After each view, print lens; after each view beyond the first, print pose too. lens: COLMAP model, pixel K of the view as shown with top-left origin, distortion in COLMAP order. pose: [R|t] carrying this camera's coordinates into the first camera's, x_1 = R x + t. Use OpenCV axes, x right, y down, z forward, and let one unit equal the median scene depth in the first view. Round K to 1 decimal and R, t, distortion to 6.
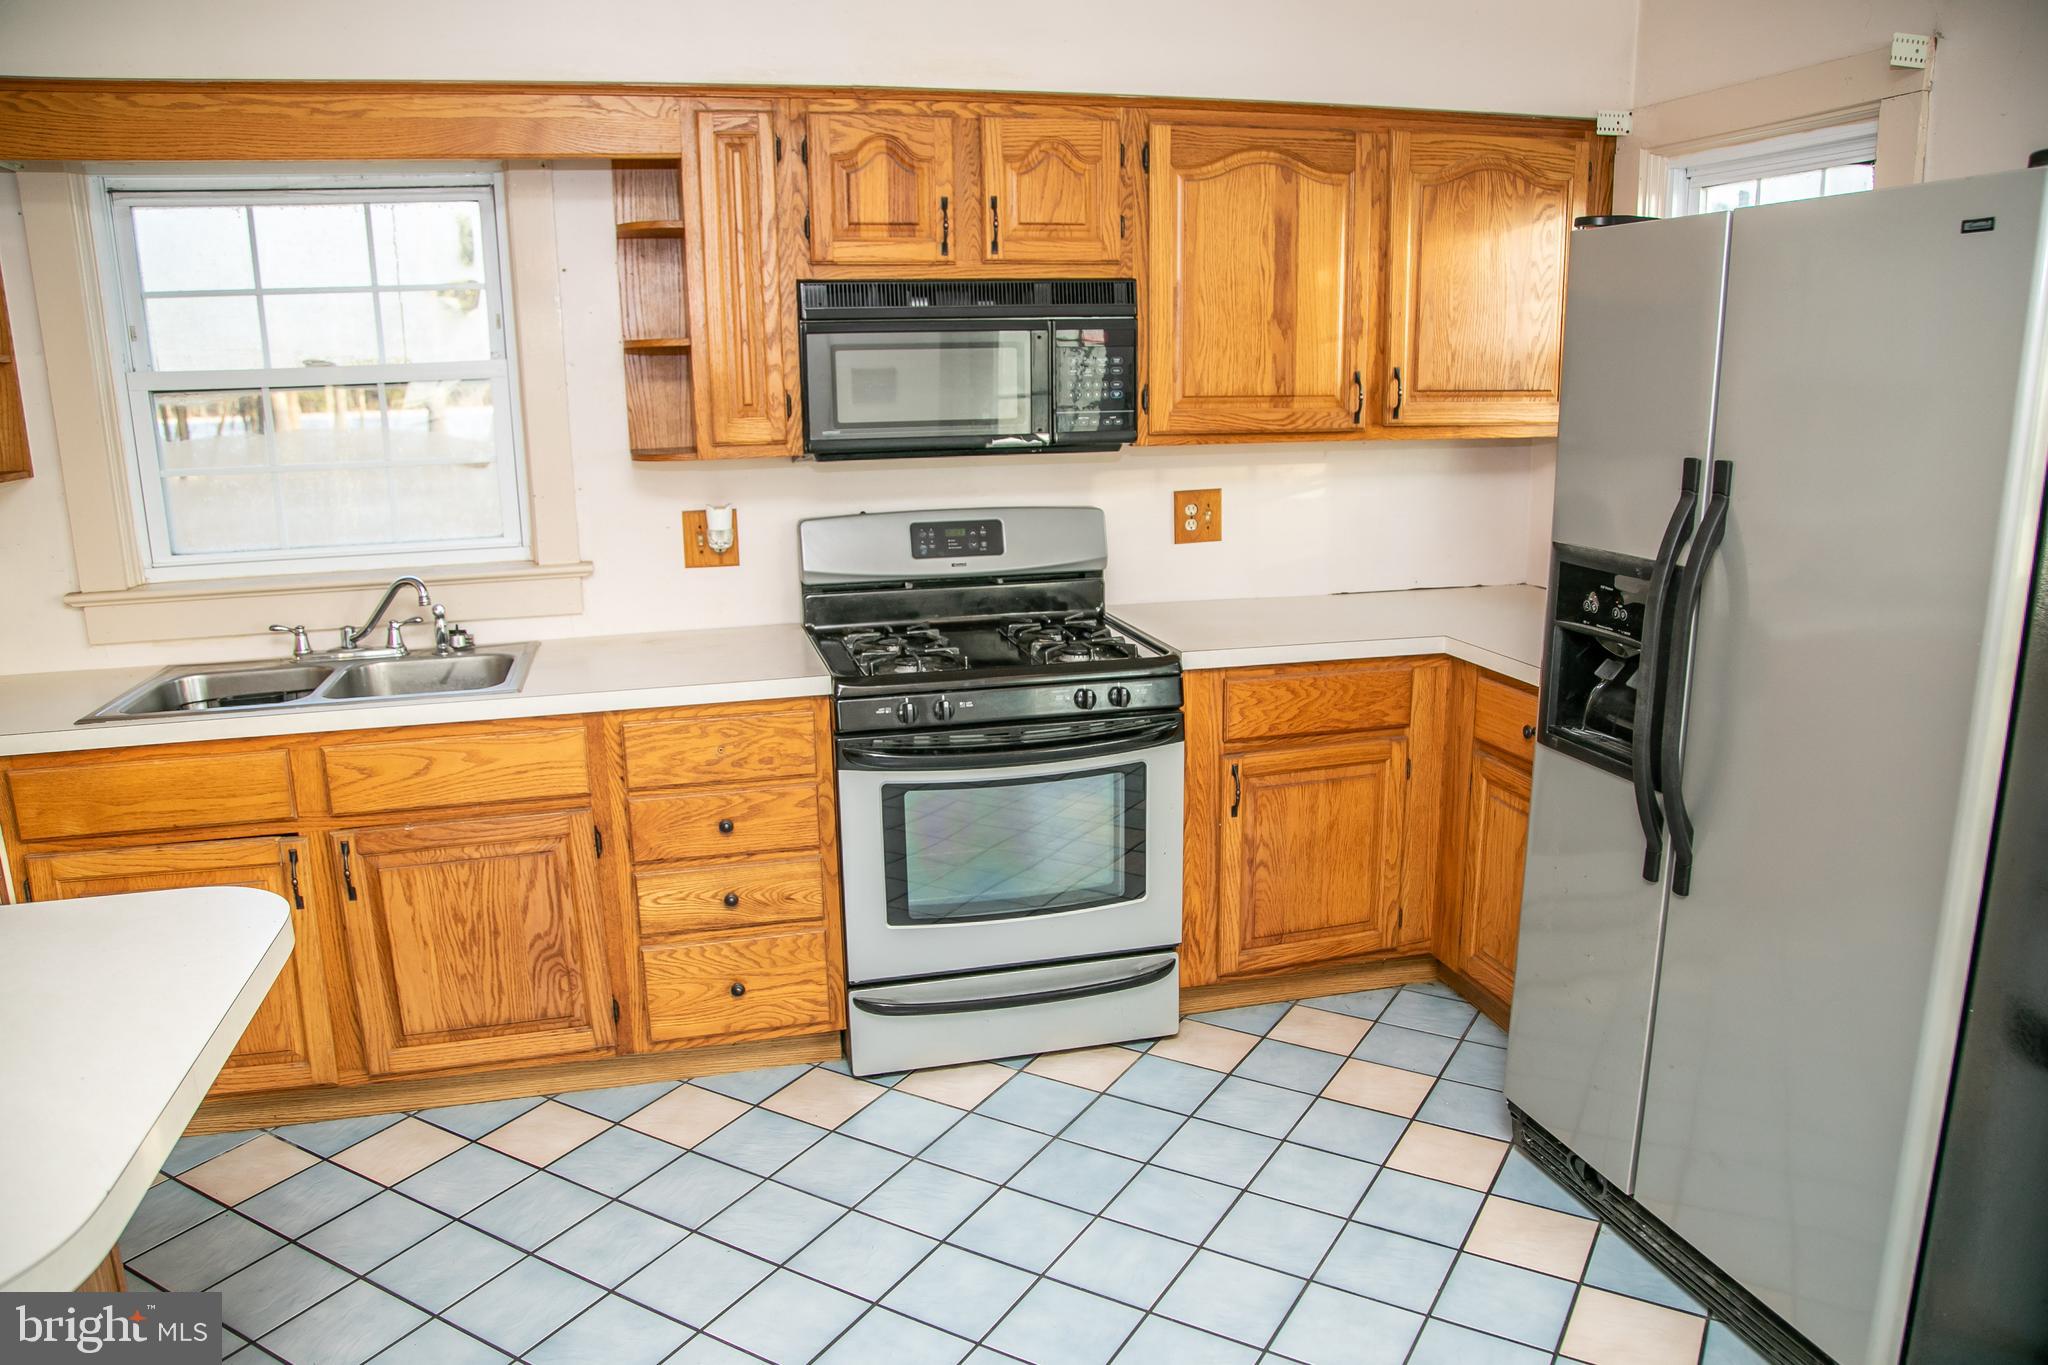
lens RADIAL K [[1447.2, 0, 1021.4], [0, 1447.2, 689.8], [0, 0, 1]] dist [-0.130966, 0.083066]
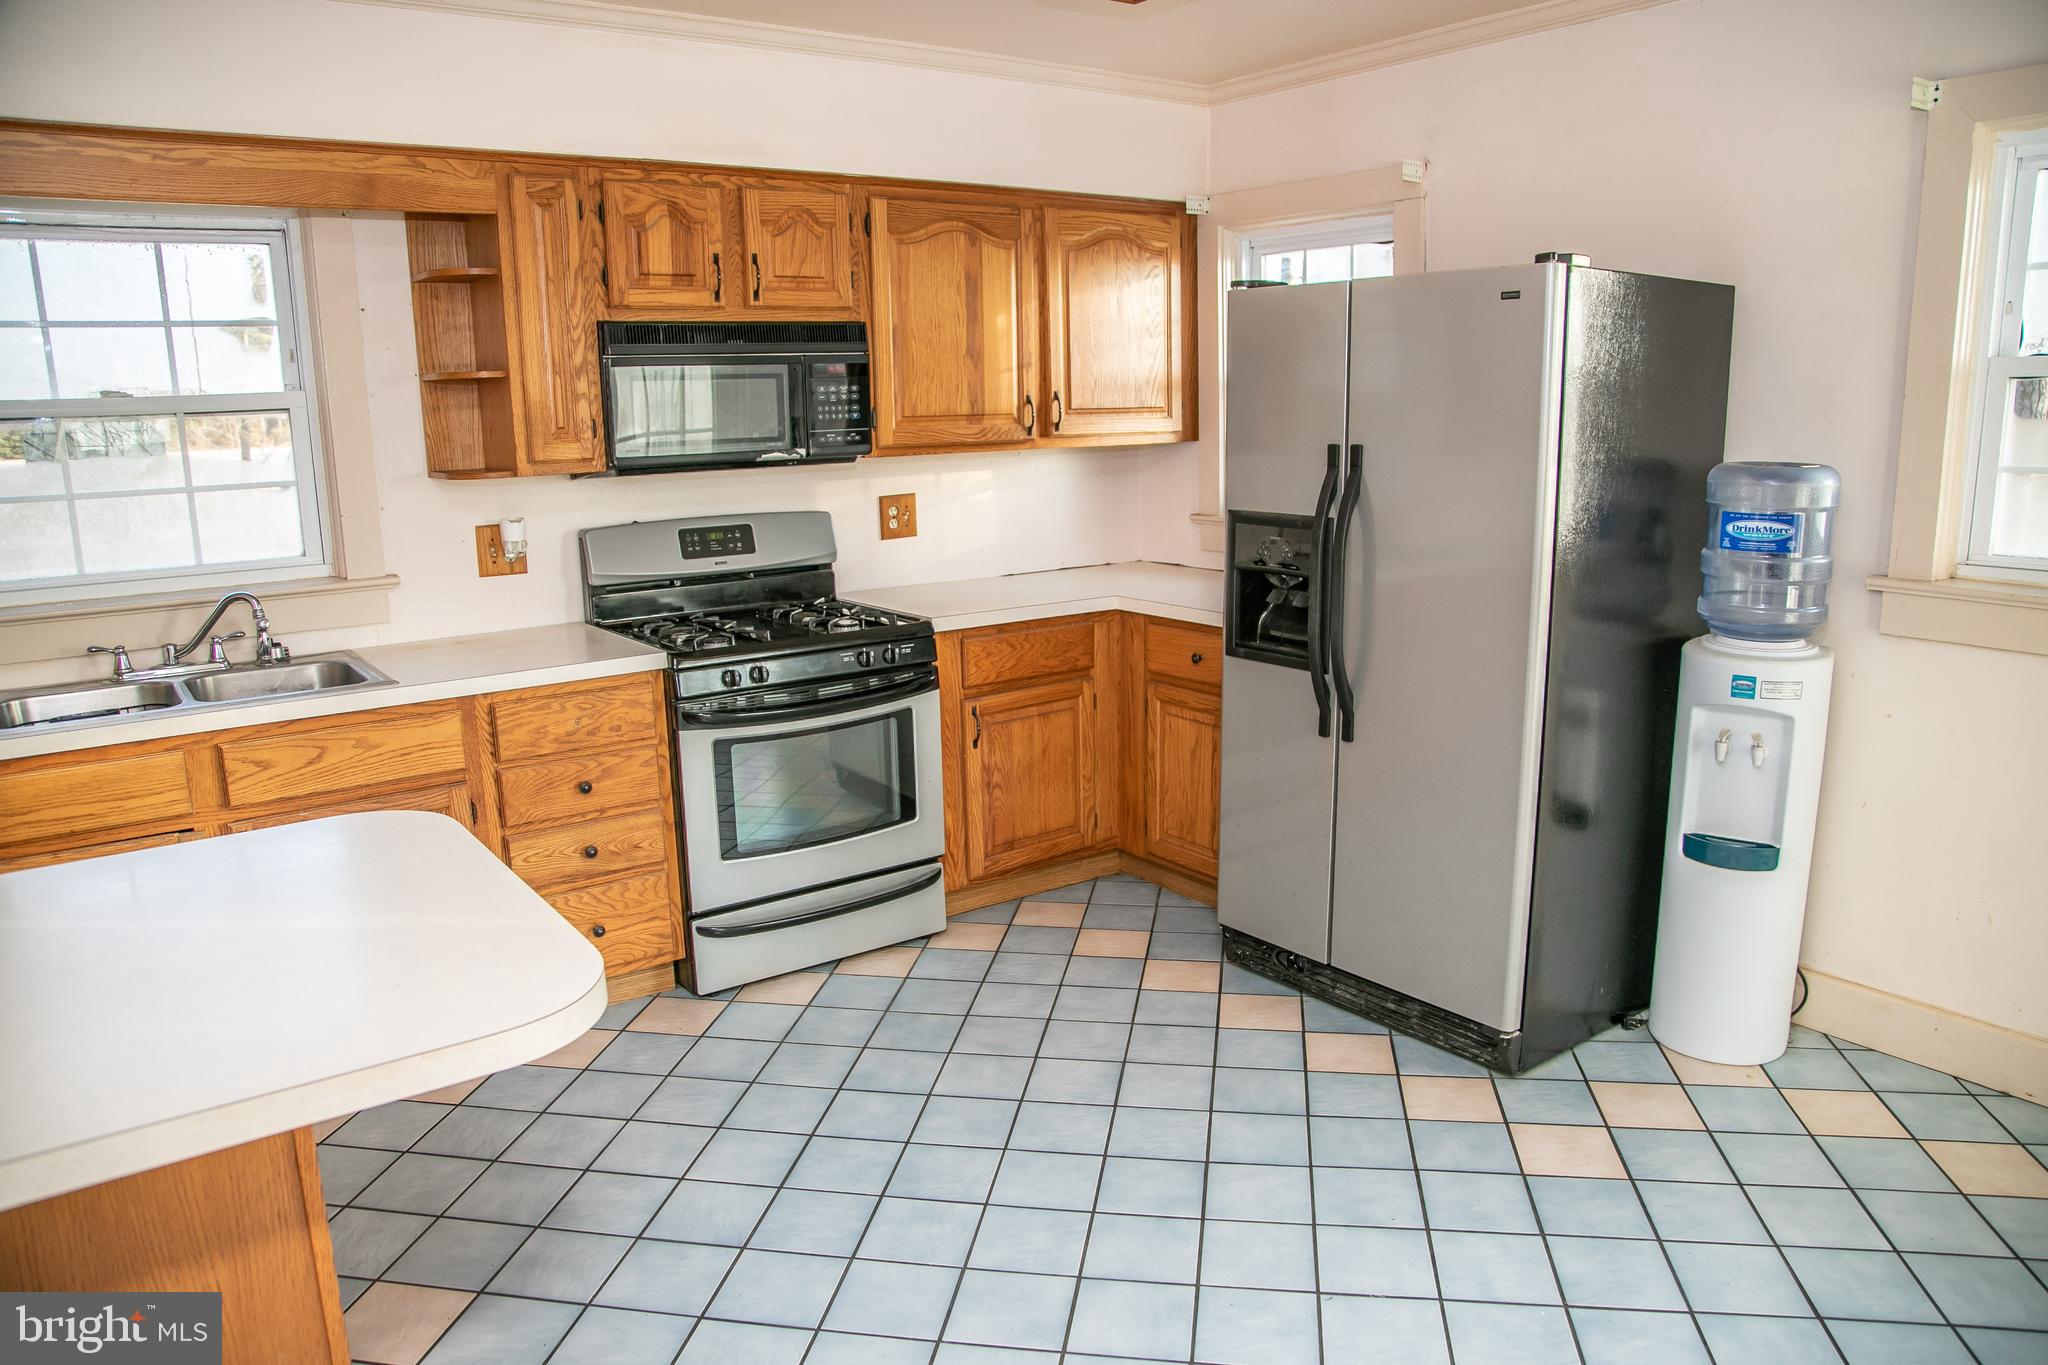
lens RADIAL K [[1447.2, 0, 1021.4], [0, 1447.2, 689.8], [0, 0, 1]] dist [-0.130966, 0.083066]
pose [[0.929471, -0.076733, 0.360826, -0.271875], [0.086914, 0.996143, -0.012046, 0.057291], [-0.358510, 0.042558, 0.932555, -0.193749]]
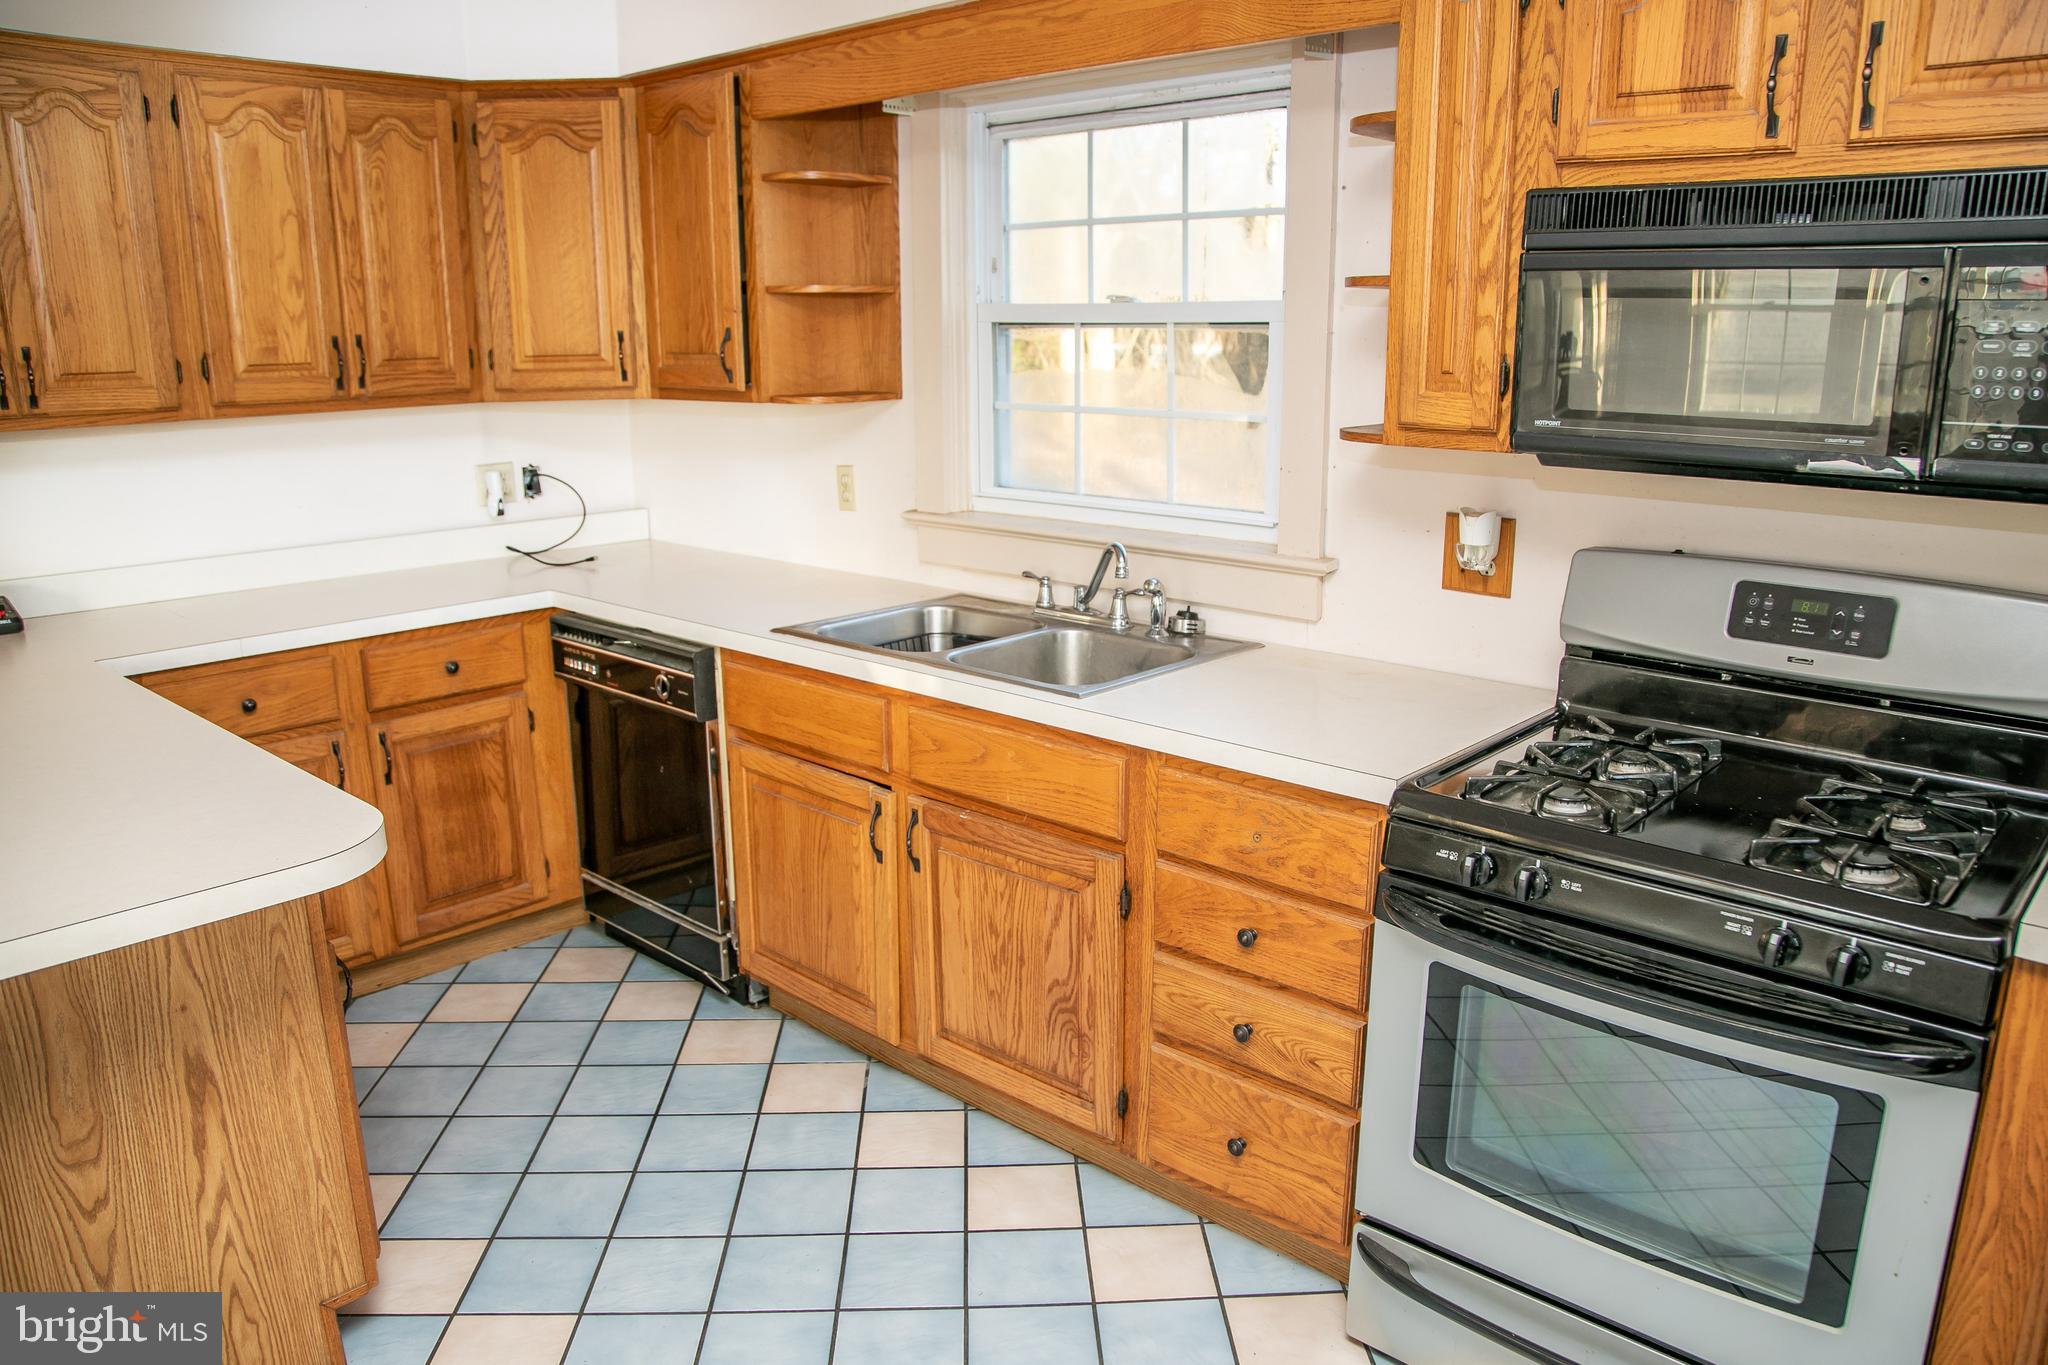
lens RADIAL K [[1447.2, 0, 1021.4], [0, 1447.2, 689.8], [0, 0, 1]] dist [-0.130966, 0.083066]
pose [[0.547666, 0.219928, -0.807275, 0.283825], [-0.192286, 0.972095, 0.134381, -0.100626], [0.814302, 0.081632, 0.574672, 0.440396]]
